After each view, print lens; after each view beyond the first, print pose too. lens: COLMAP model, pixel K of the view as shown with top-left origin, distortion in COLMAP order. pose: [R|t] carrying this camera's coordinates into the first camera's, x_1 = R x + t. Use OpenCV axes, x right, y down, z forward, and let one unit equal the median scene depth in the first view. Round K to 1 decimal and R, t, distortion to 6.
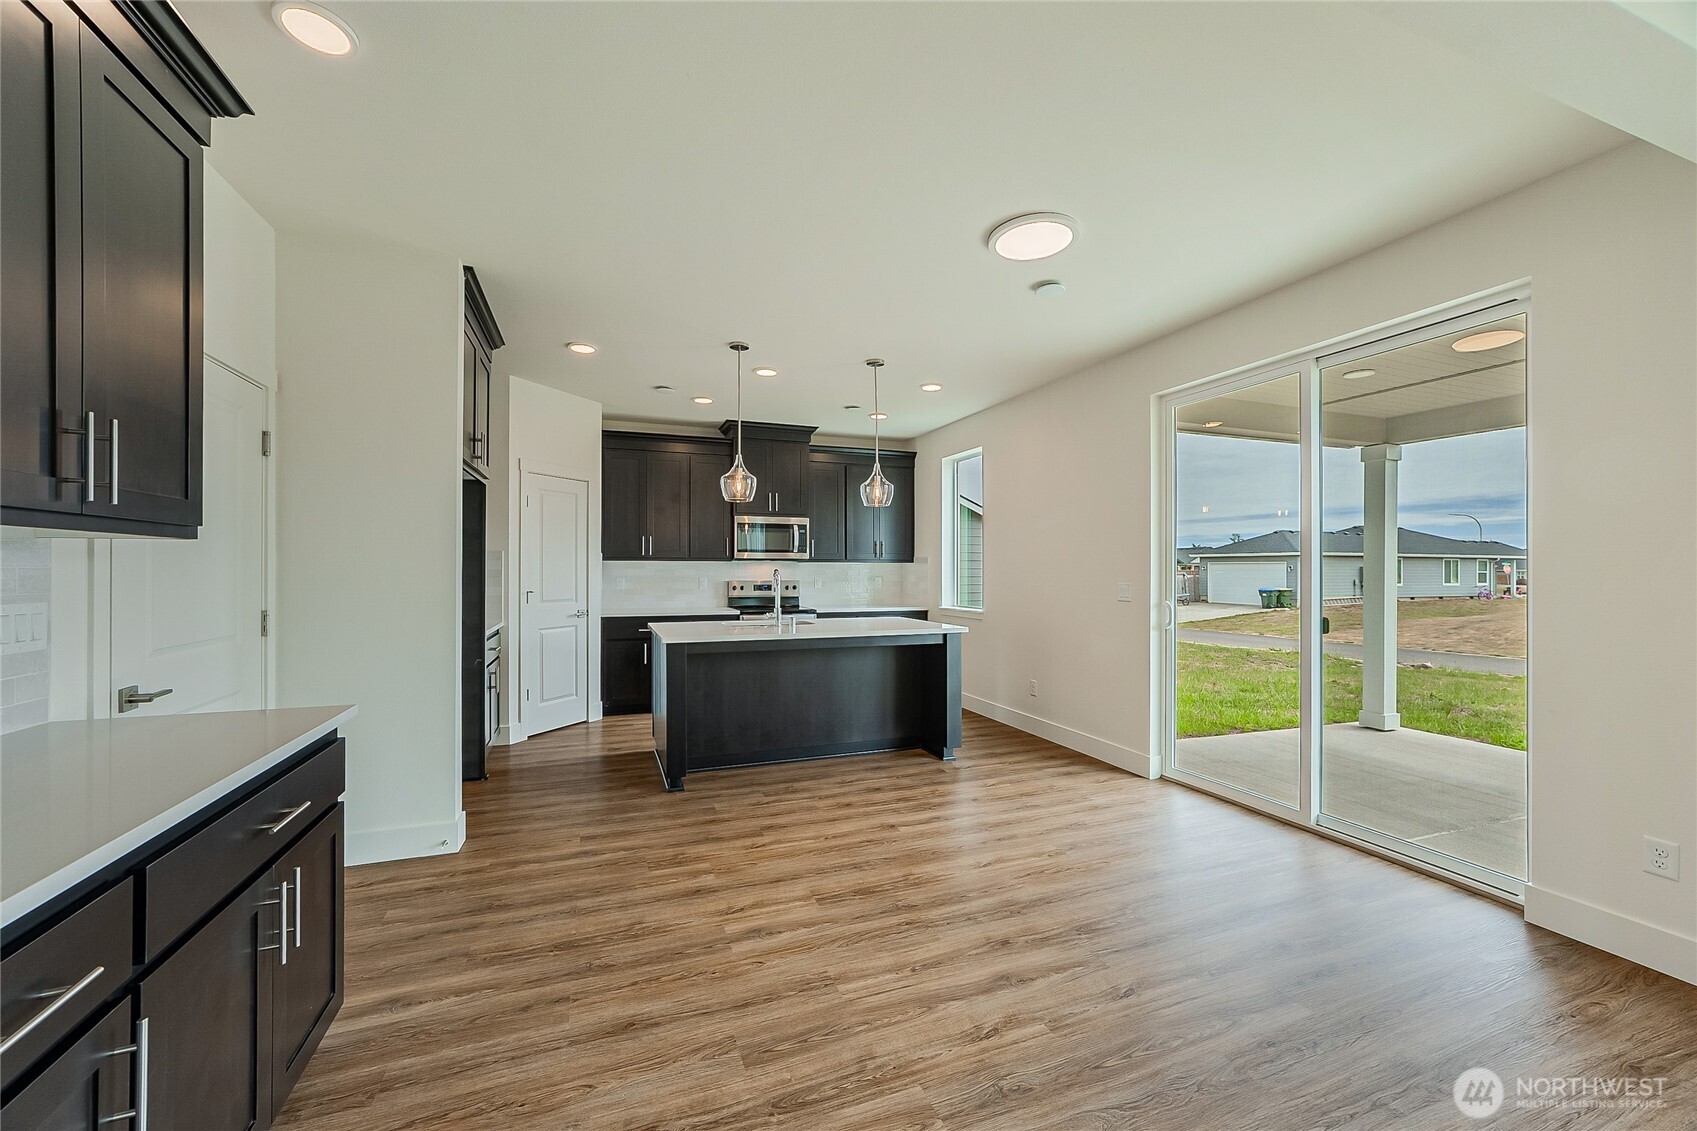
lens RADIAL K [[655.6, 0, 850.5], [0, 655.6, 570.9], [0, 0, 1]] dist [-0.017432, 0.002265]
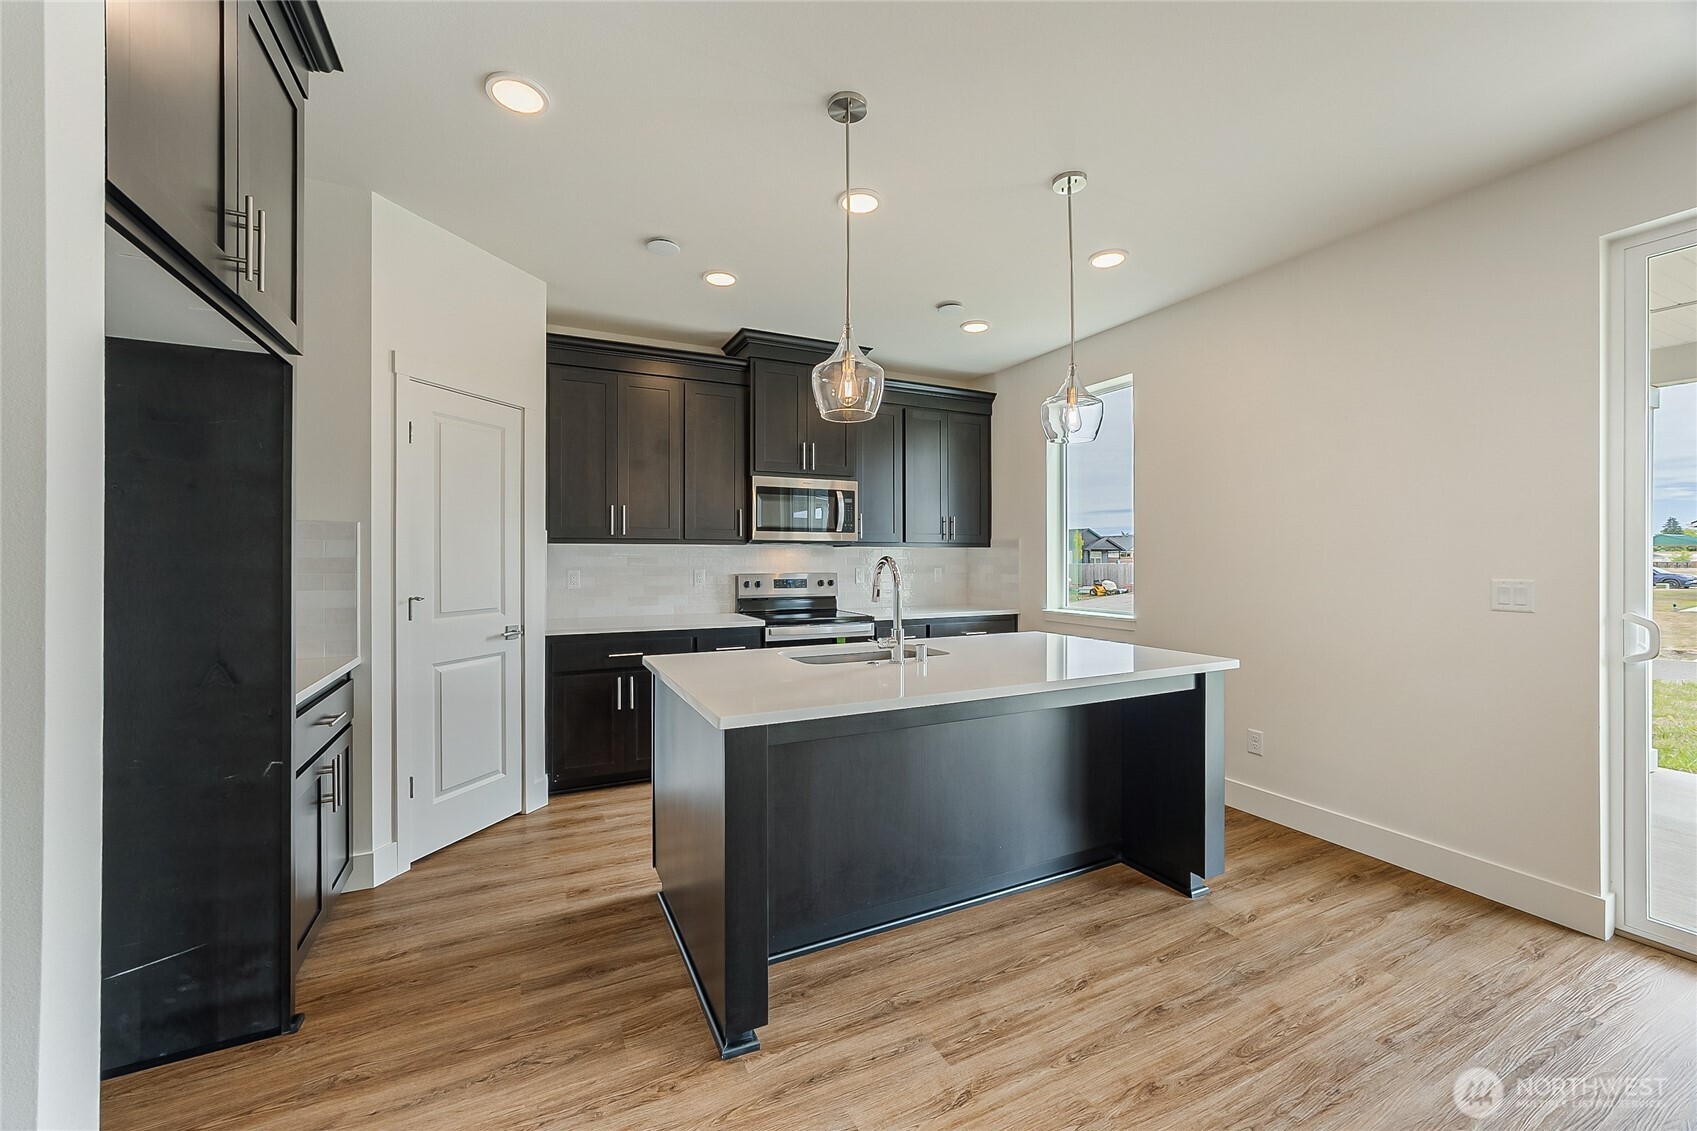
lens RADIAL K [[655.6, 0, 845.1], [0, 655.6, 558.0], [0, 0, 1]] dist [-0.017432, 0.002265]
pose [[0.996053, -0.001016, 0.088759, -0.157716], [0.001174, 0.999998, -0.001730, 0.000189], [-0.088758, 0.001828, 0.996052, 0.370266]]
